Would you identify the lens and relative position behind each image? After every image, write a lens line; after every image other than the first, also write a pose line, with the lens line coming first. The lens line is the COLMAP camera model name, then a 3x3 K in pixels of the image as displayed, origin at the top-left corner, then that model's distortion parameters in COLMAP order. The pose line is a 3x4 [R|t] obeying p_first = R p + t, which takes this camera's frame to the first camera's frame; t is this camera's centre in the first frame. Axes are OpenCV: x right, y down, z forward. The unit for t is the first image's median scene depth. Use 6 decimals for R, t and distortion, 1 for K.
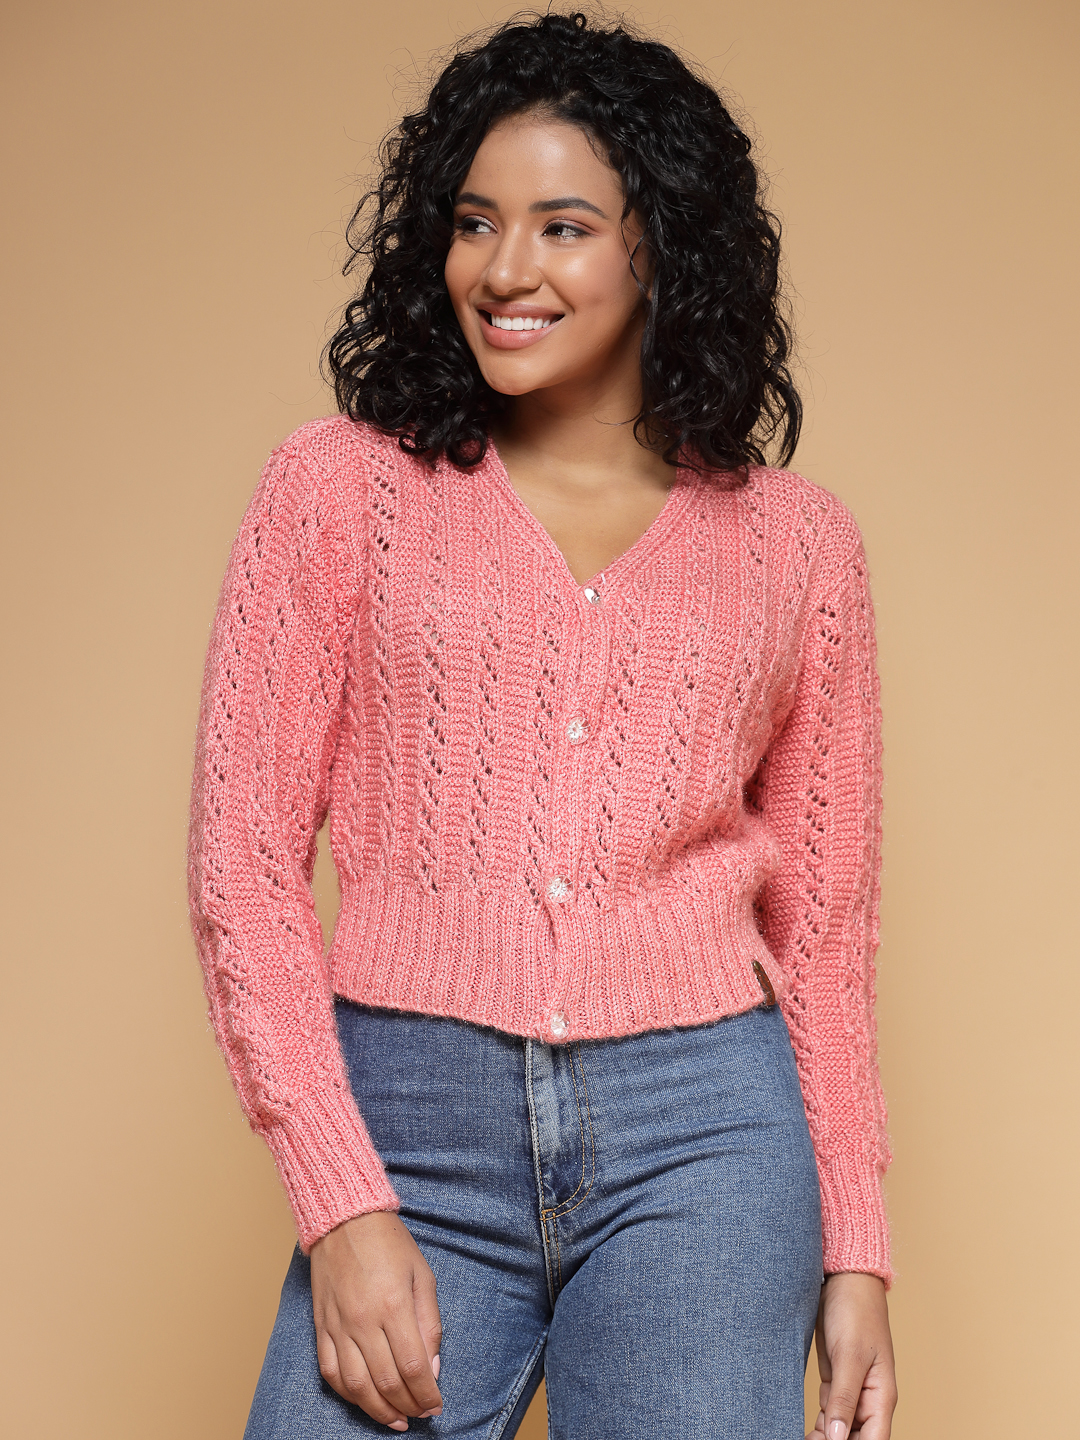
lens RADIAL K [[5309.0, 0, 540.0], [0, 5309.0, 720.0], [0, 0, 1]] dist [0.329900, 4.676551]
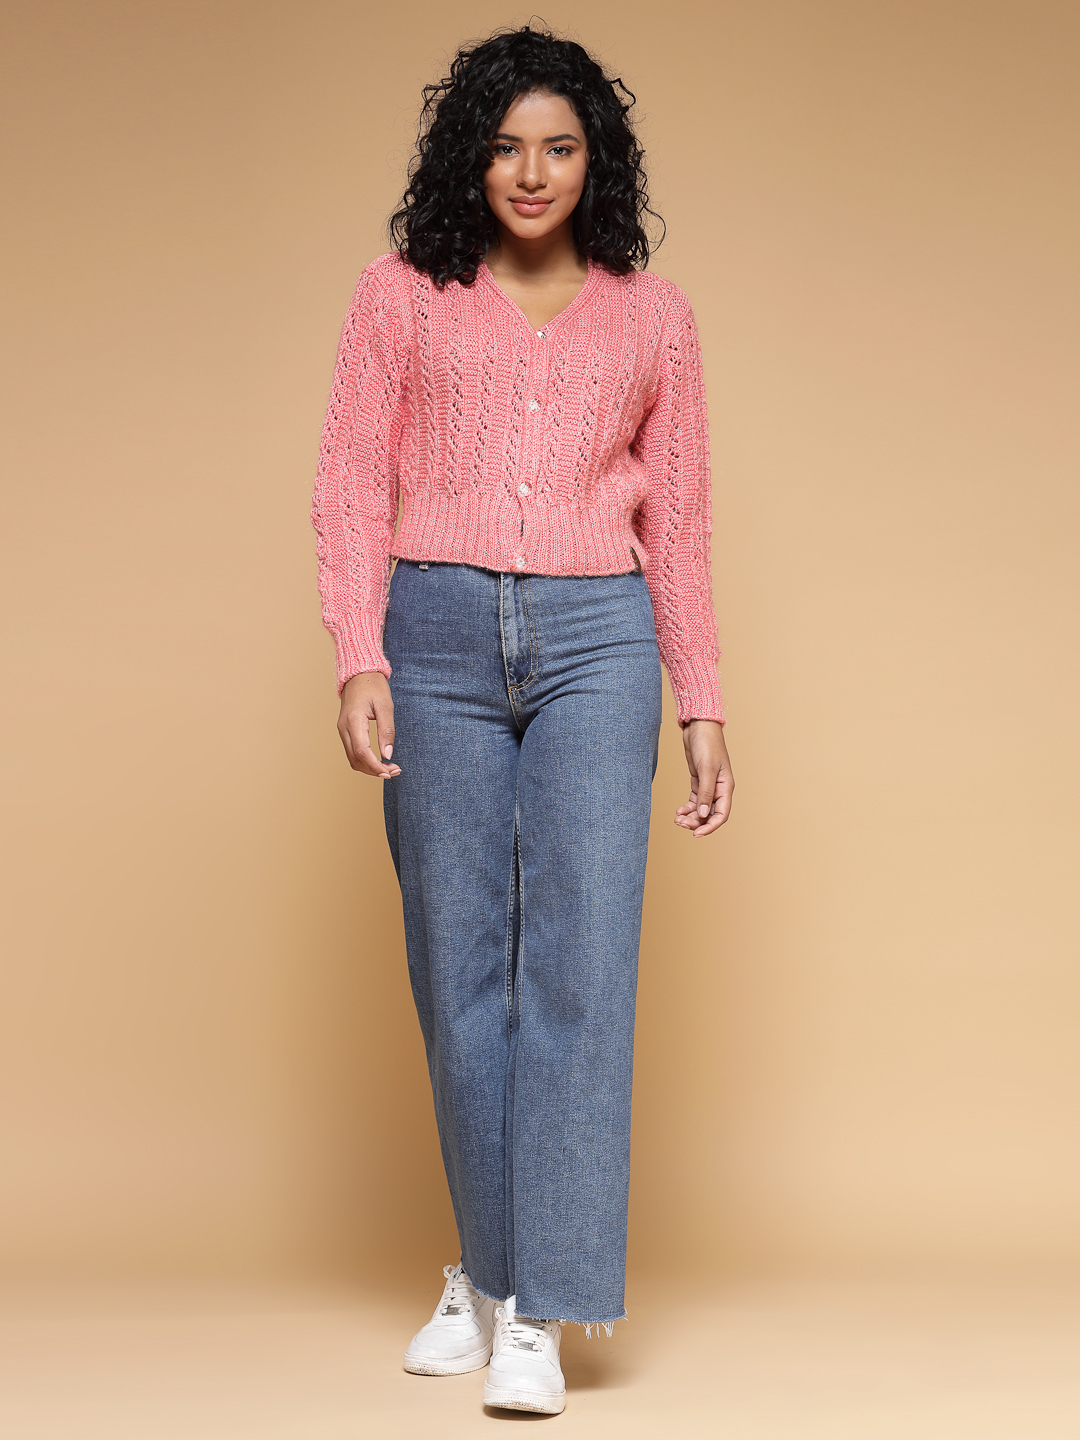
lens RADIAL K [[5383.3, 0, 540.0], [0, 5383.3, 720.0], [0, 0, 1]] dist [0.477524, 1.548523]
pose [[0.999821, 0.018139, -0.005358, 0.019958], [-0.017447, 0.993878, 0.109099, -0.094044], [0.007304, -0.108986, 0.994016, -0.803248]]
